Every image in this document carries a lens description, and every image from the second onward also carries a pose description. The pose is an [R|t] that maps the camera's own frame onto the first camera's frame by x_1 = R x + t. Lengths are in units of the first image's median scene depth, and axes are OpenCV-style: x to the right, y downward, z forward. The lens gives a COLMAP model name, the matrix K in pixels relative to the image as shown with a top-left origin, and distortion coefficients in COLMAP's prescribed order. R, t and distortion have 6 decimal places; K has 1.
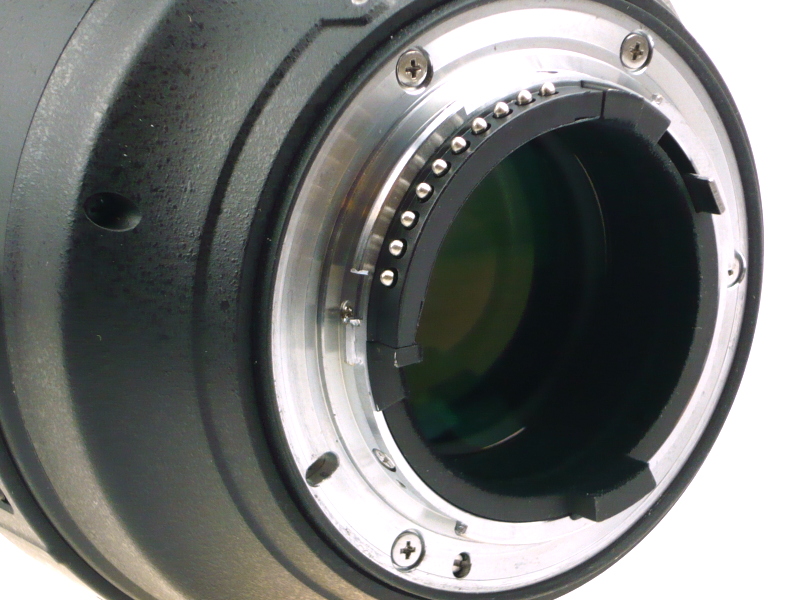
lens RADIAL K [[2890.2, 0, 400.0], [0, 2890.2, 300.0], [0, 0, 1]] dist [0.236817, 1.309176]
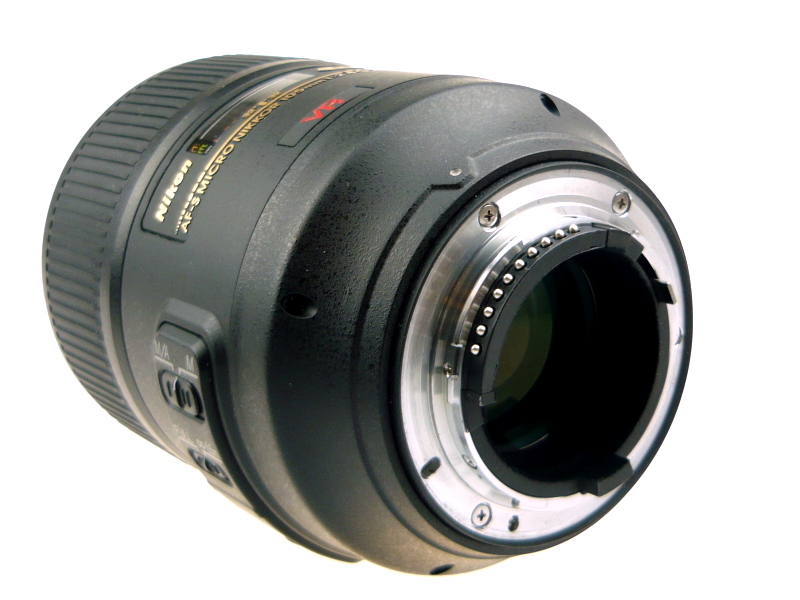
lens RADIAL K [[1512.9, 0, 400.0], [0, 1512.9, 300.0], [0, 0, 1]] dist [-0.010793, -0.125561]
pose [[0.999980, 0.000020, 0.006327, -0.048986], [-0.000011, 0.999999, -0.001374, -0.032385], [-0.006327, 0.001374, 0.999979, 0.170896]]
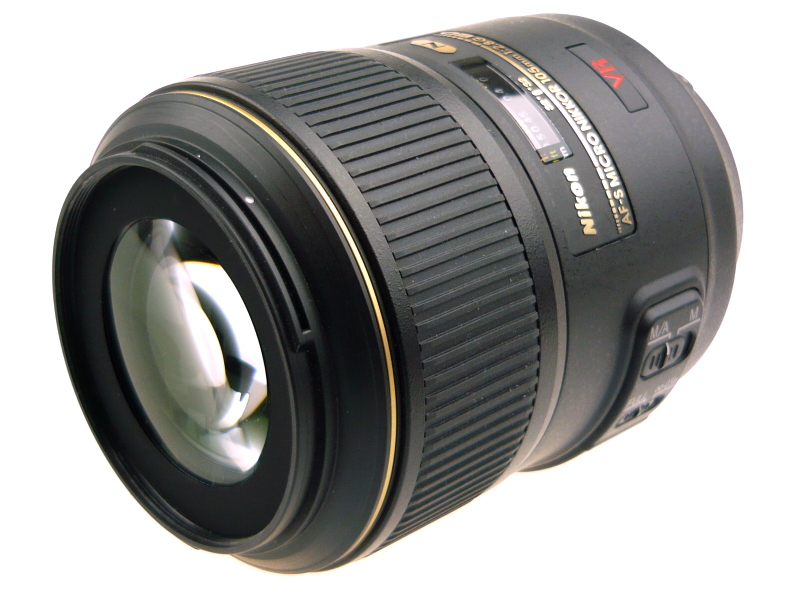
lens RADIAL K [[1512.9, 0, 400.0], [0, 1512.9, 300.0], [0, 0, 1]] dist [-0.010793, -0.125561]
pose [[-0.231024, -0.388975, 0.891811, -0.916031], [0.165335, 0.887581, 0.429960, -0.423985], [-0.958797, 0.246778, -0.140742, 1.267006]]
